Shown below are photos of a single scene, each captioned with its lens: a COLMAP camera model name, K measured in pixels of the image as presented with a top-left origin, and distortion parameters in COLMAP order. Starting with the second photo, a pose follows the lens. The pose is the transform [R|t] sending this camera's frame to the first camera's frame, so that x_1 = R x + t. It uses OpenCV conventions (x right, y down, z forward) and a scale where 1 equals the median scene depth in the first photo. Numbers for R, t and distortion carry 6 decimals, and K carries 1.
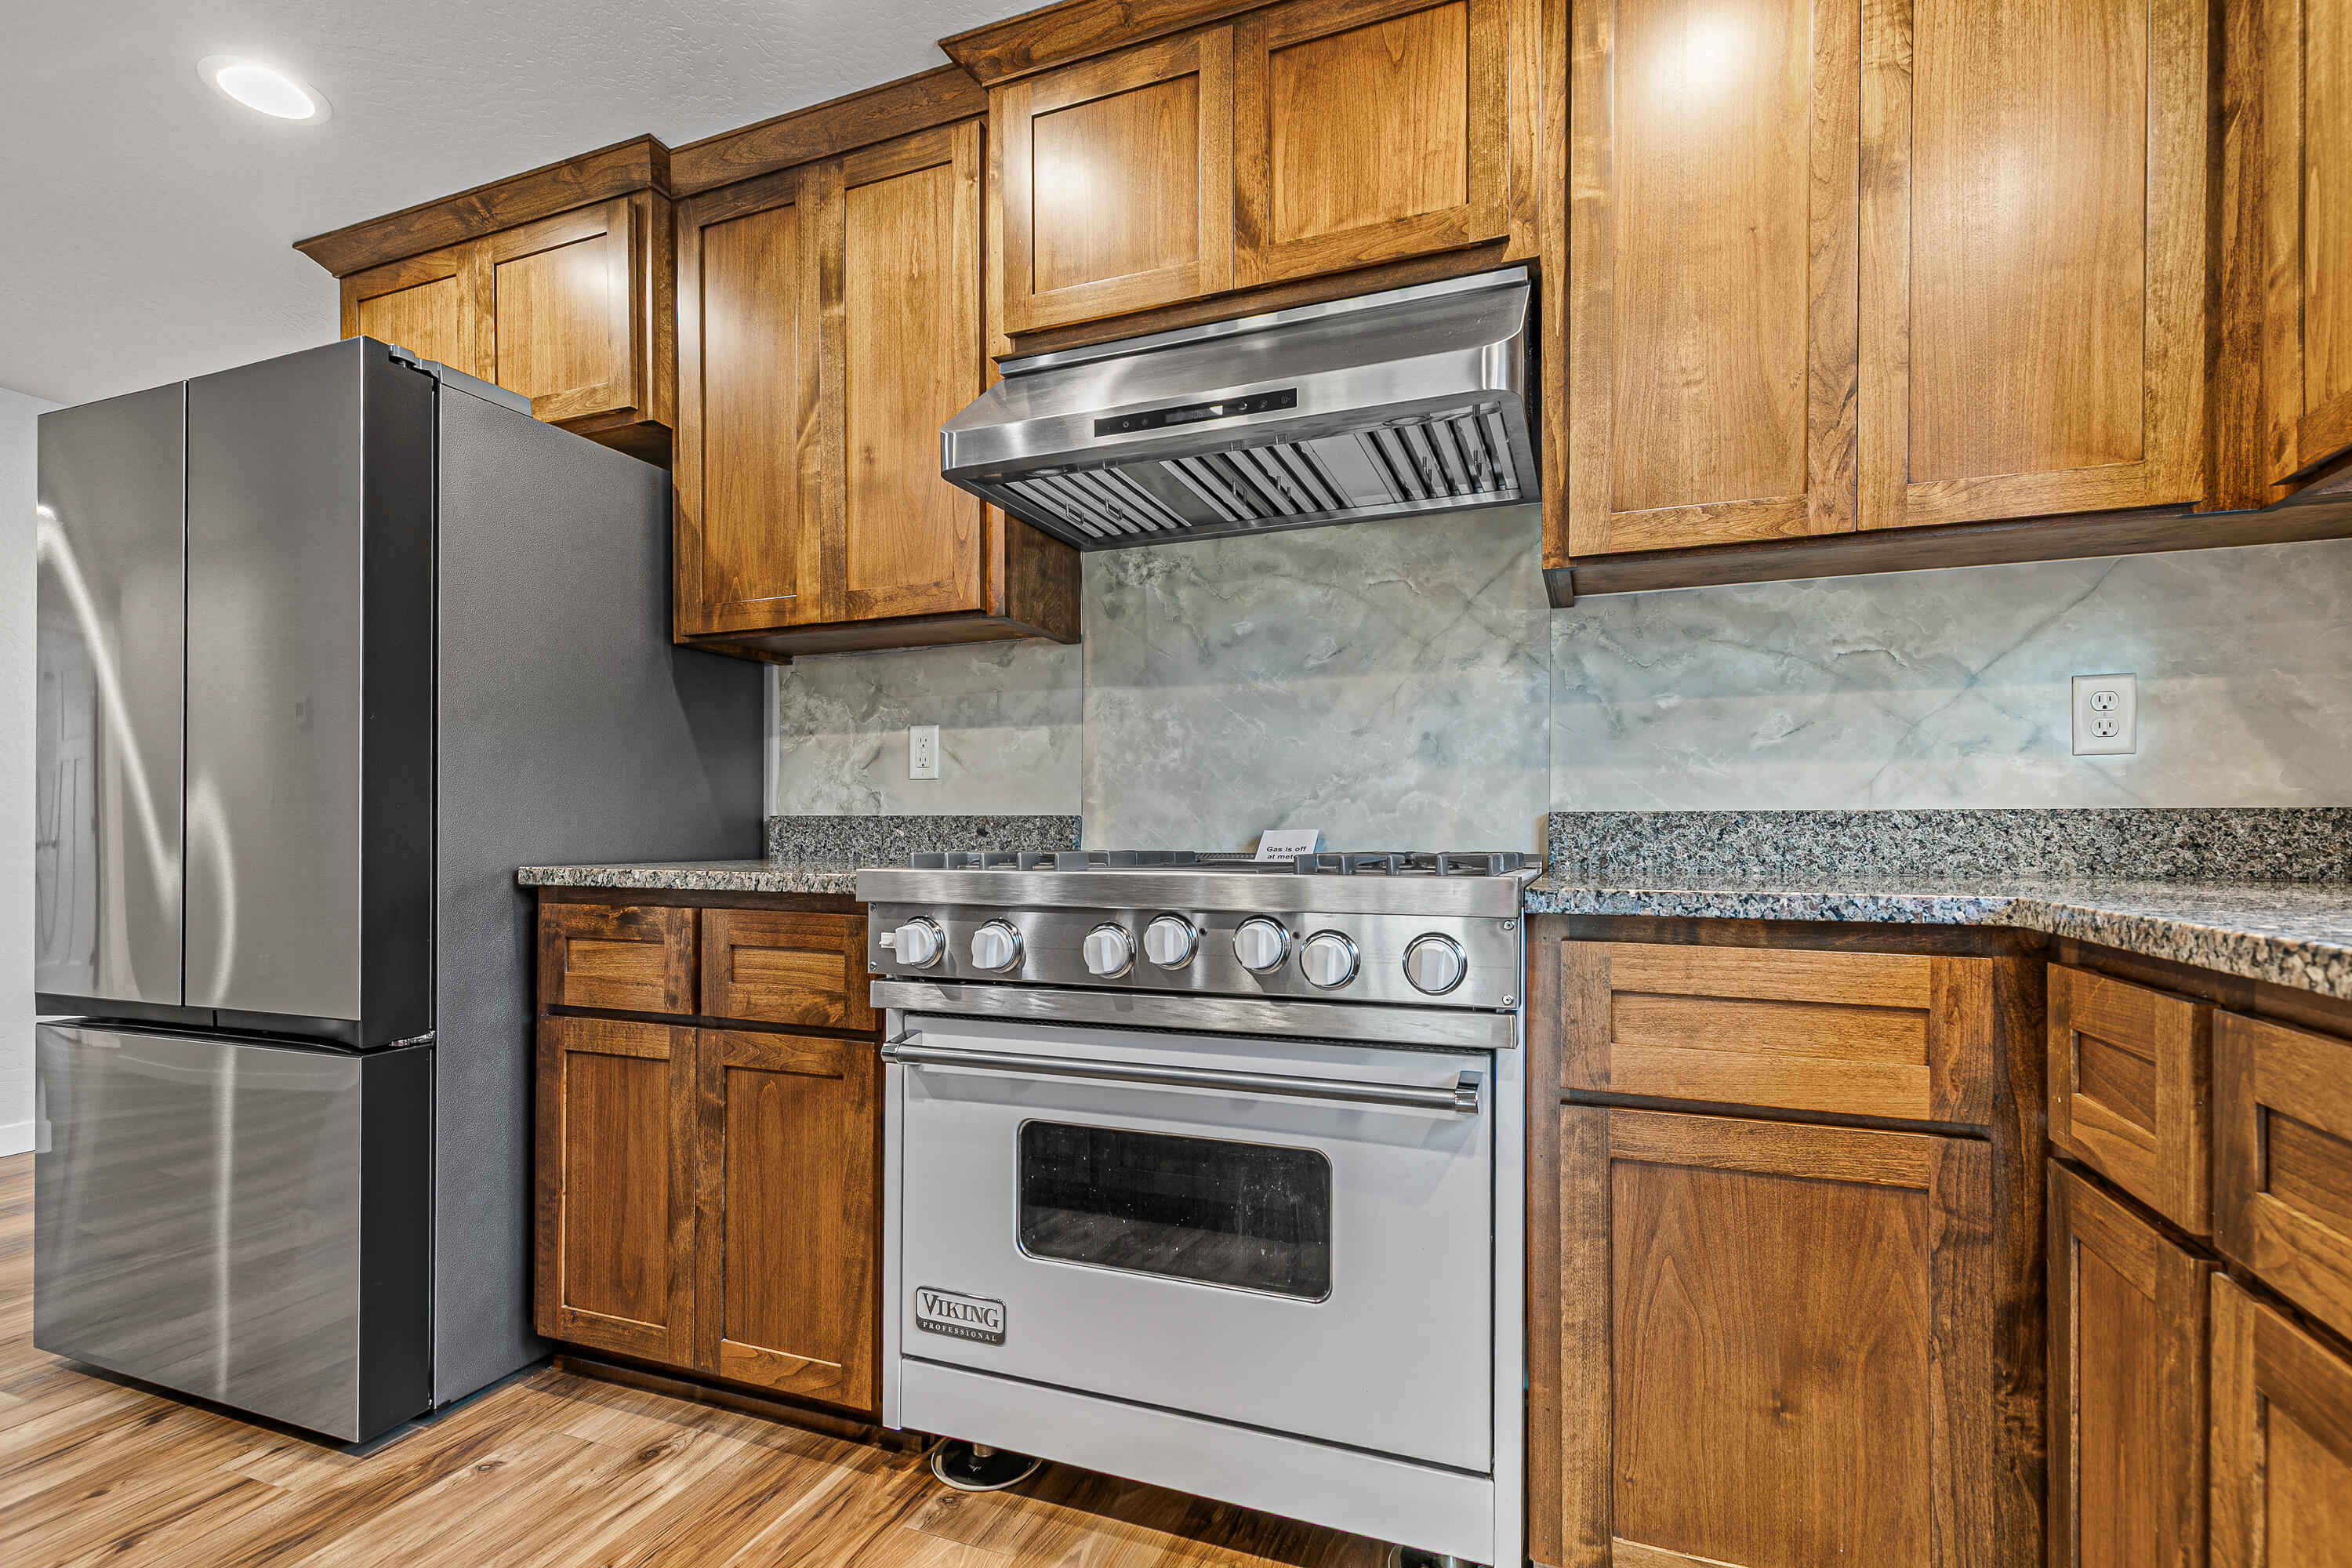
lens RADIAL K [[1073.0, 0, 1182.8], [0, 1073.0, 829.6], [0, 0, 1]] dist [0.006382, 0.000162]
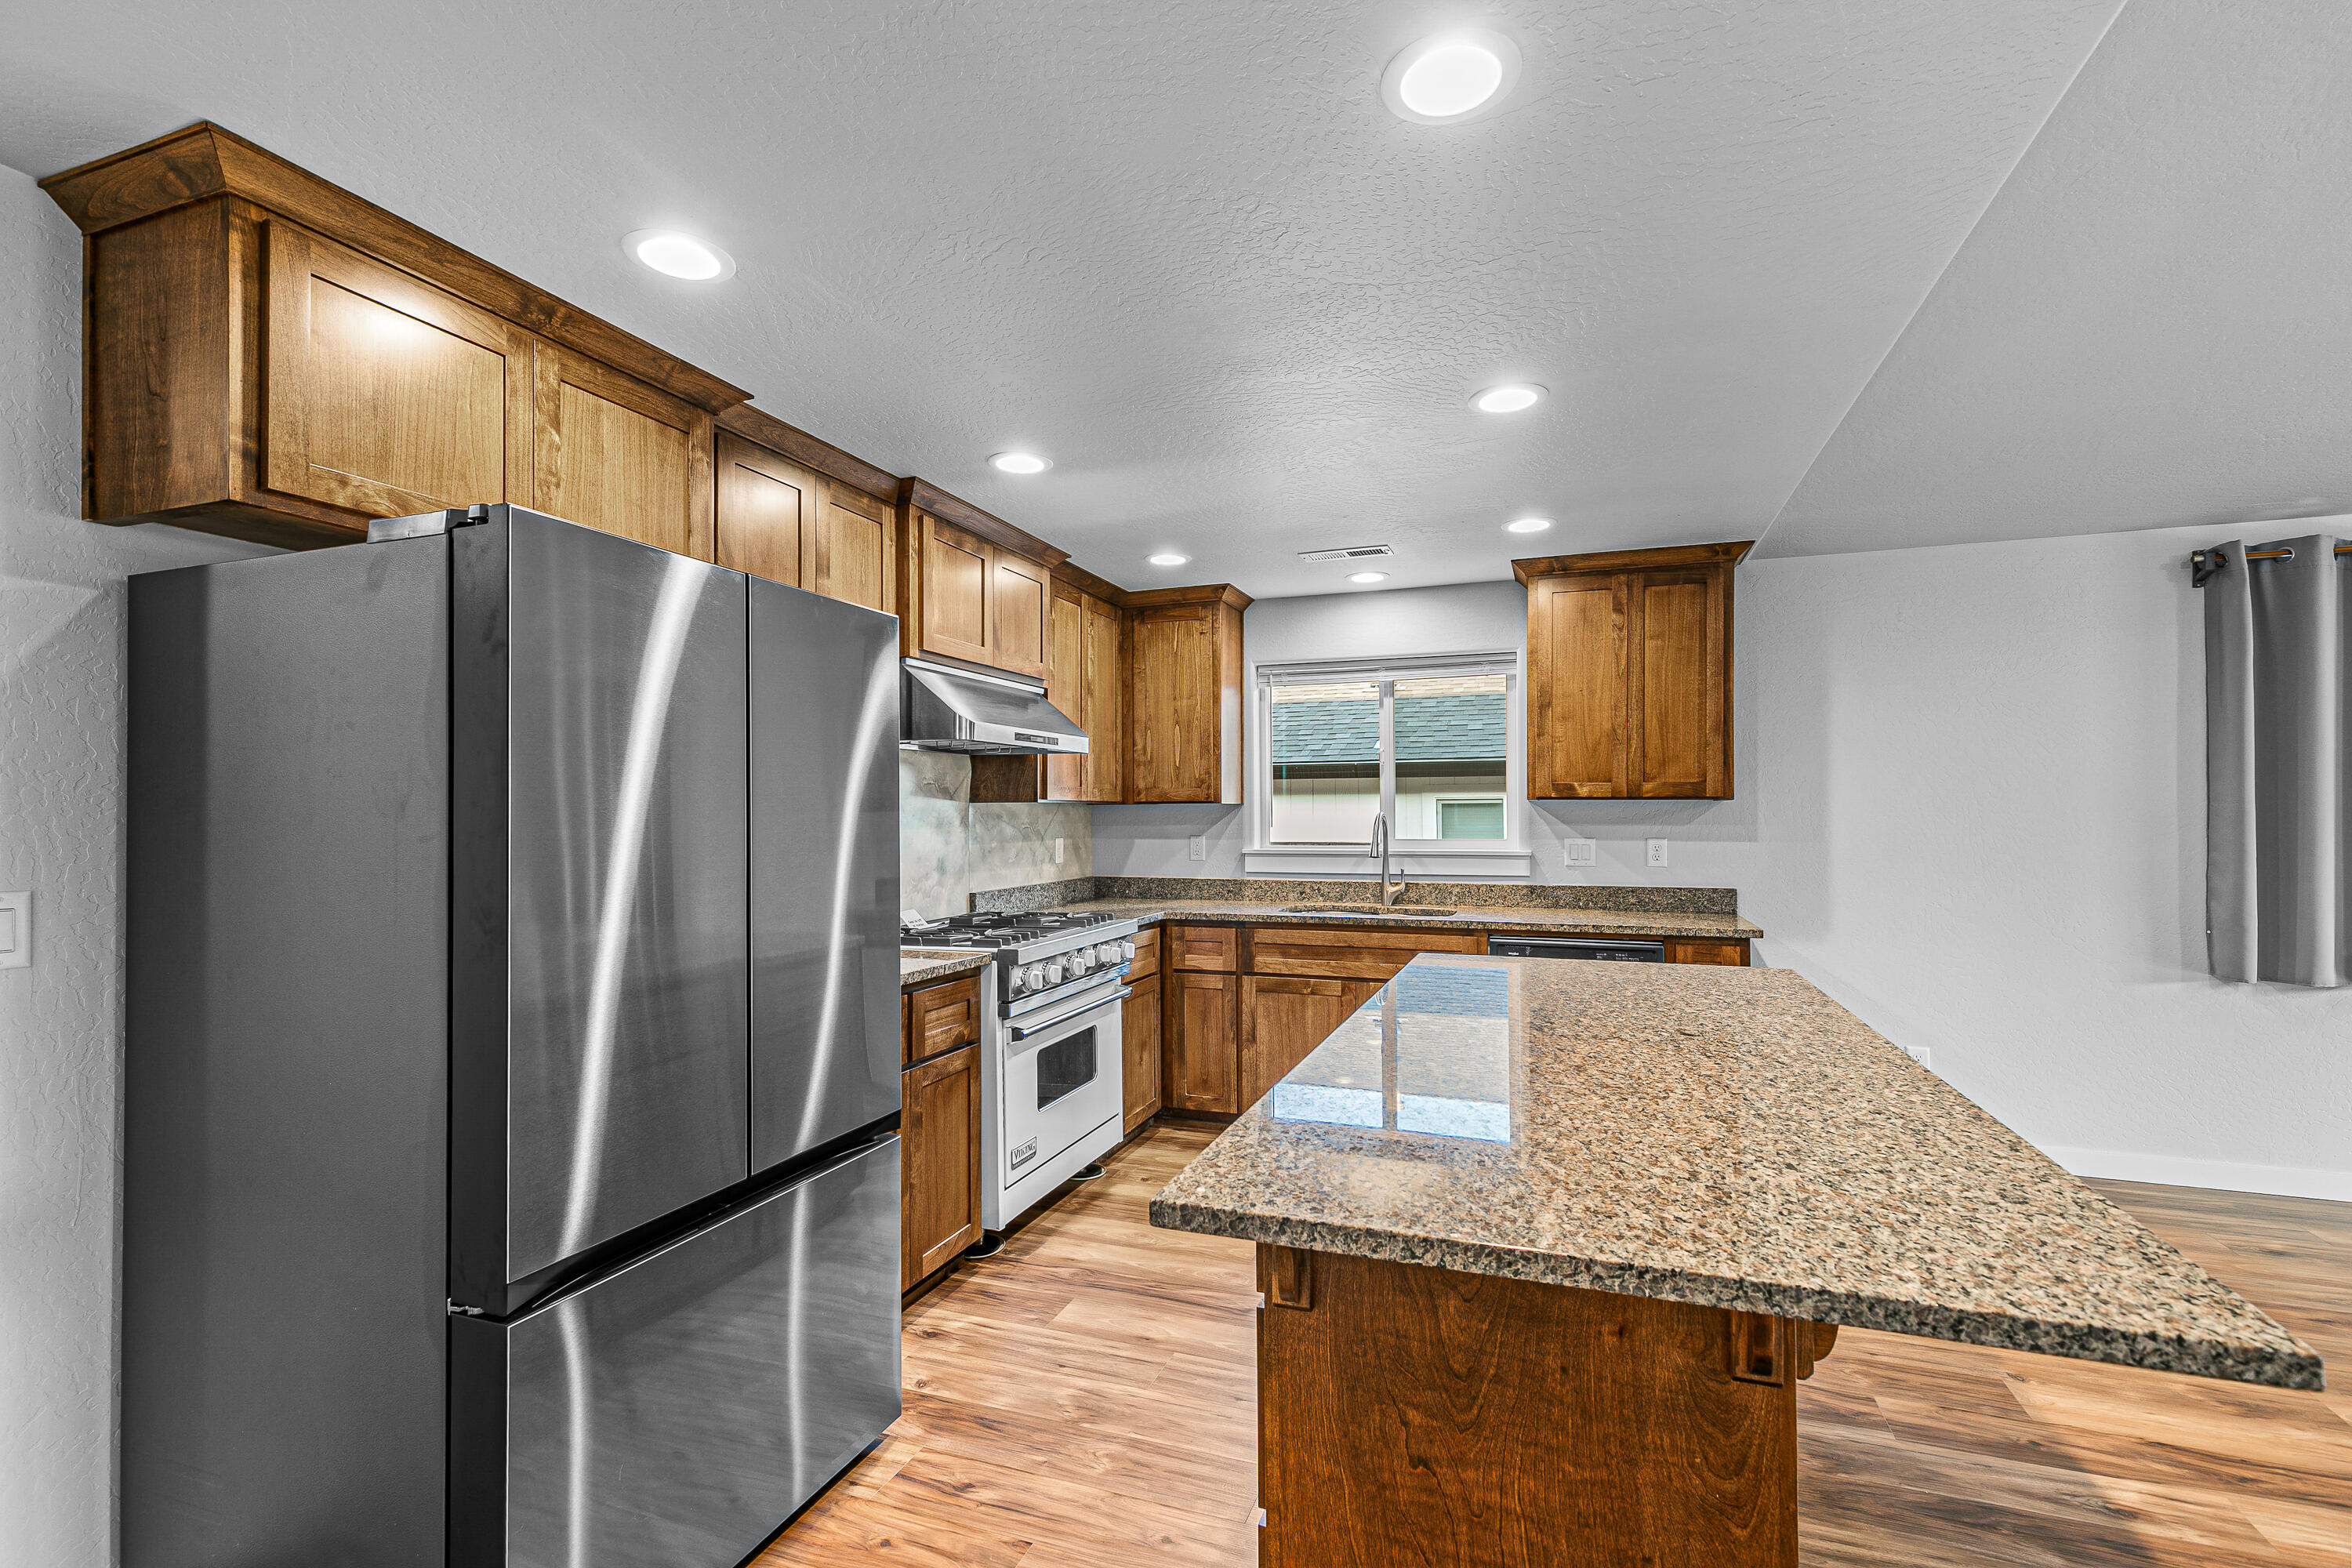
lens RADIAL K [[1063.8, 0, 1183.1], [0, 1063.8, 797.7], [0, 0, 1]] dist [0.006496, -0.000621]
pose [[-0.015849, 0.015446, 0.999755, -1.993865], [0.004847, 0.999870, -0.015371, -0.186923], [-0.999863, 0.004602, -0.015922, 0.608763]]
